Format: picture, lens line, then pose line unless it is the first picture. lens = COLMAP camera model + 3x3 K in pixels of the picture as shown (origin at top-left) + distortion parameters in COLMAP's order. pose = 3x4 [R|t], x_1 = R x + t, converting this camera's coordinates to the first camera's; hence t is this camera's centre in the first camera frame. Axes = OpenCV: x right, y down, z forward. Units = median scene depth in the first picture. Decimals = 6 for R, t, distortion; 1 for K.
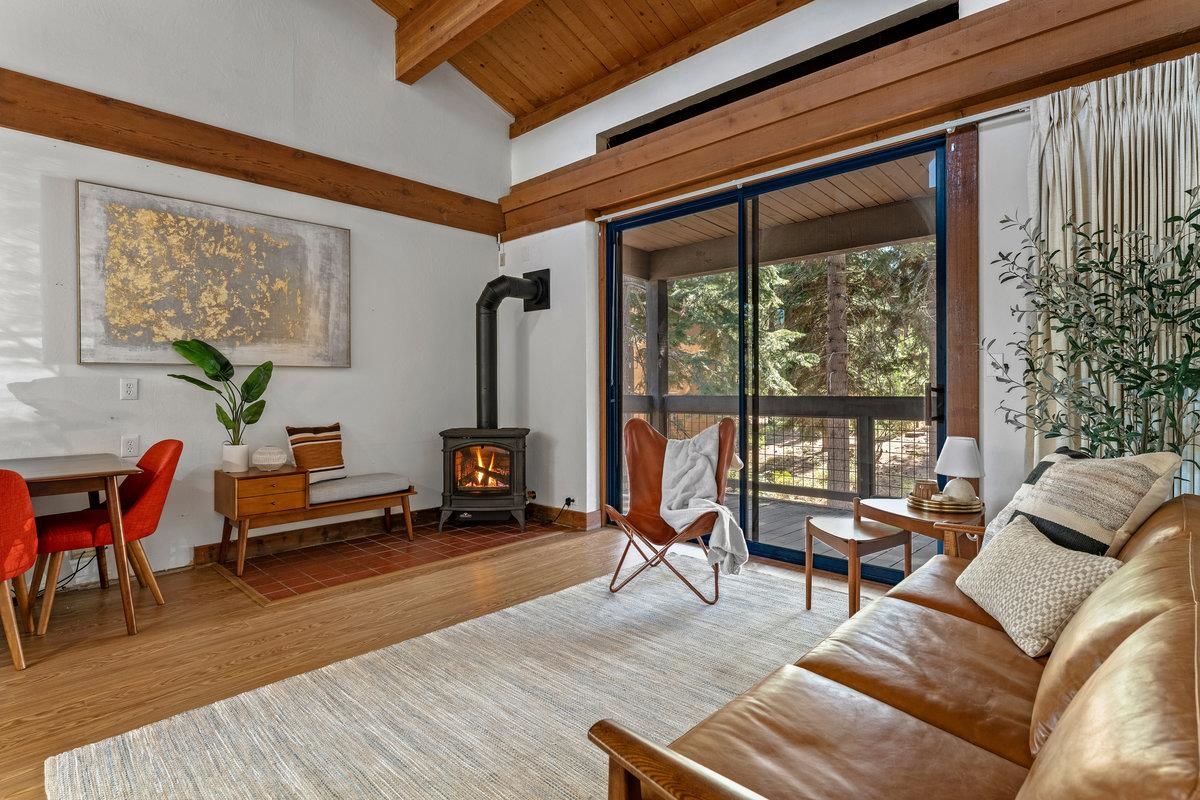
lens RADIAL K [[599.7, 0, 600.5], [0, 599.7, 394.3], [0, 0, 1]] dist [-0.001306, -0.000444]
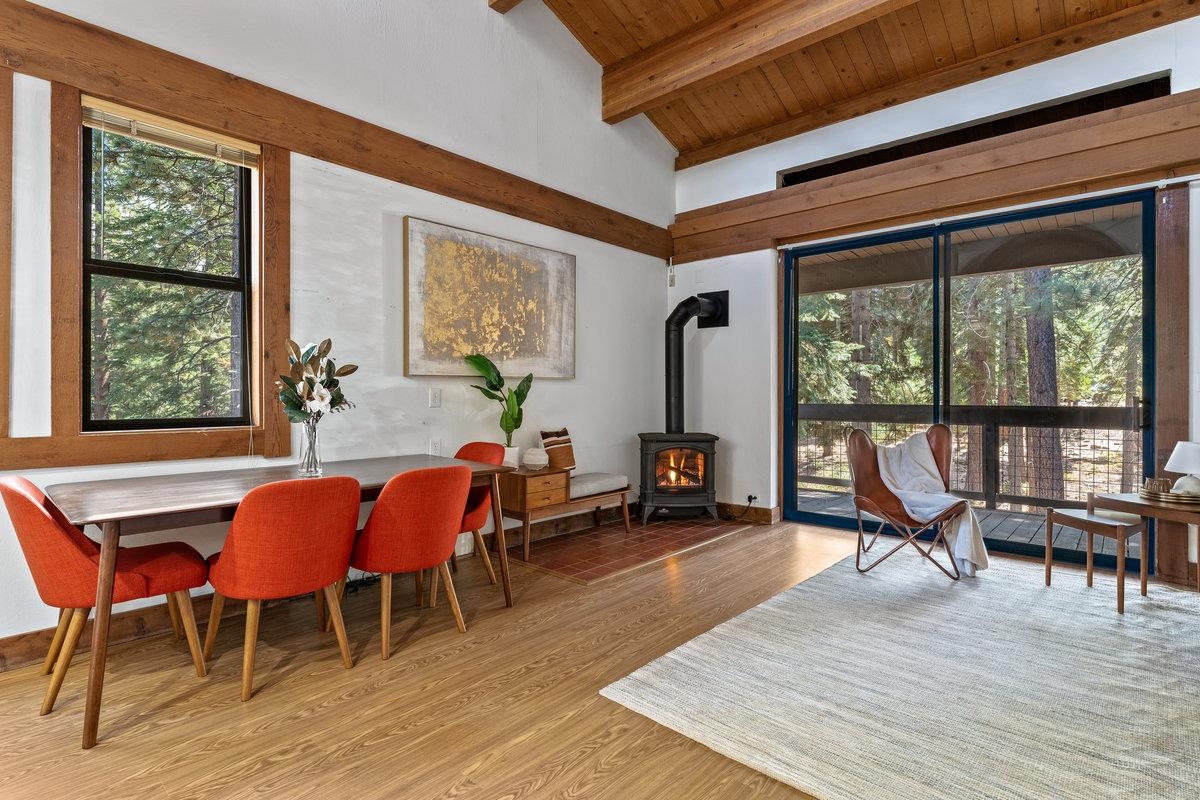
lens RADIAL K [[591.3, 0, 600.0], [0, 591.3, 400.0], [0, 0, 1]] dist [-0.001958, 0.000226]
pose [[0.999691, 0.004798, 0.024405, -0.420329], [-0.004810, 0.999988, 0.000446, -0.005702], [-0.024403, -0.000564, 0.999702, -0.114190]]
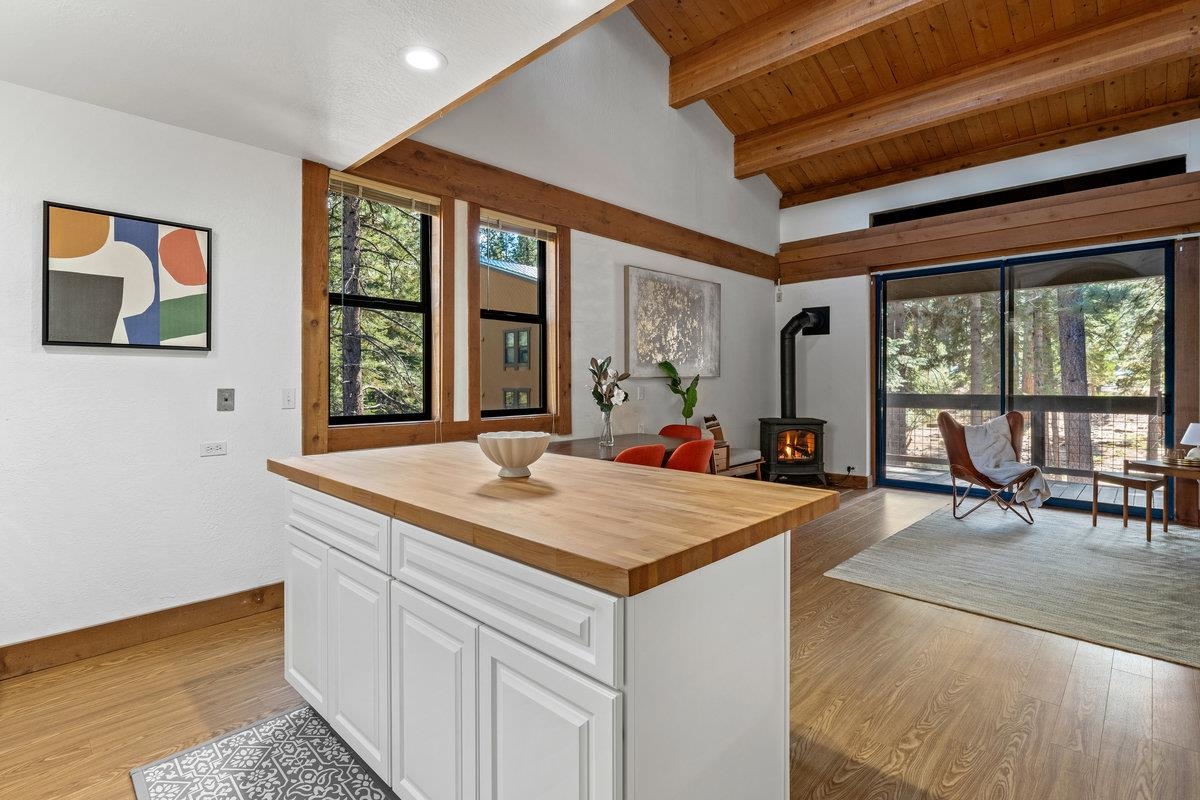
lens RADIAL K [[576.6, 0, 598.0], [0, 576.6, 388.5], [0, 0, 1]] dist [0.000439, -0.000205]
pose [[0.999933, 0.001028, -0.011510, -0.743825], [-0.000974, 0.999989, 0.004691, -0.023839], [0.011515, -0.004679, 0.999923, -0.455301]]
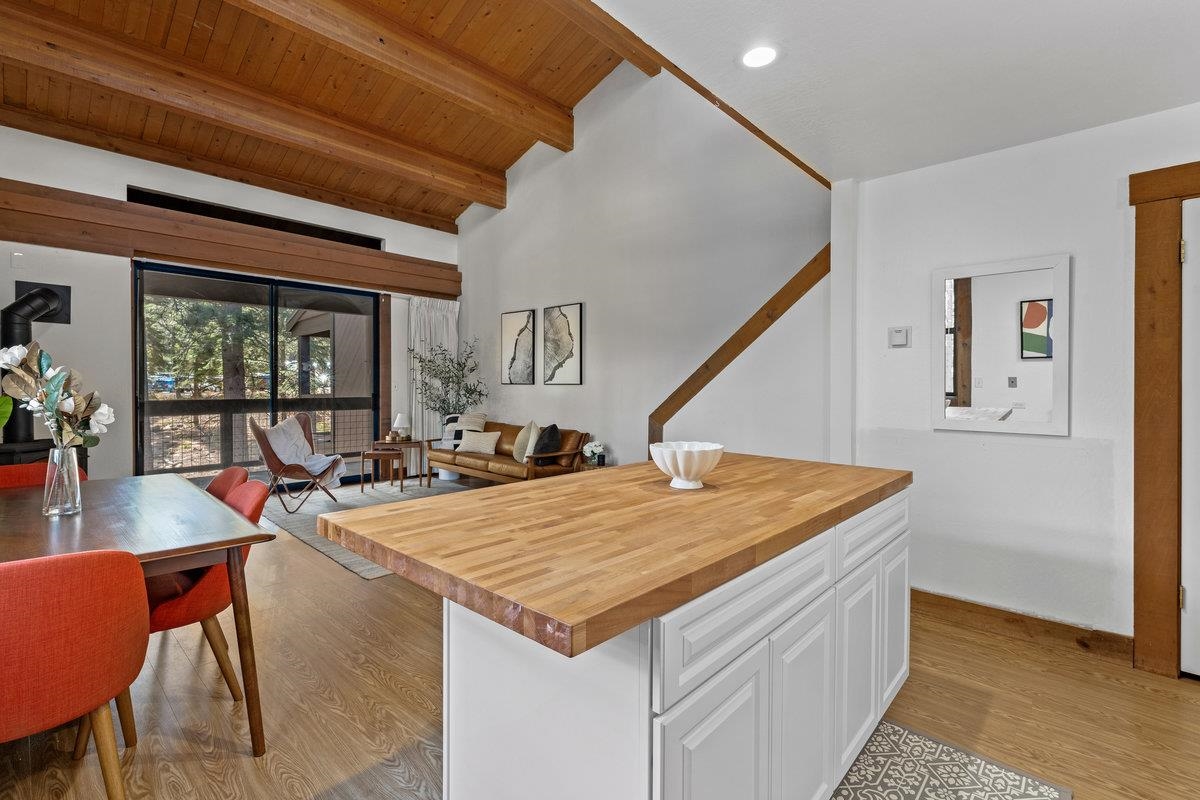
lens RADIAL K [[540.9, 0, 597.2], [0, 540.9, 404.1], [0, 0, 1]] dist [-0.037817, 0.013845]
pose [[-0.015557, -0.028213, 0.999481, -1.257362], [0.005736, 0.999583, 0.028305, -0.025423], [-0.999863, 0.006173, -0.015389, 0.099609]]
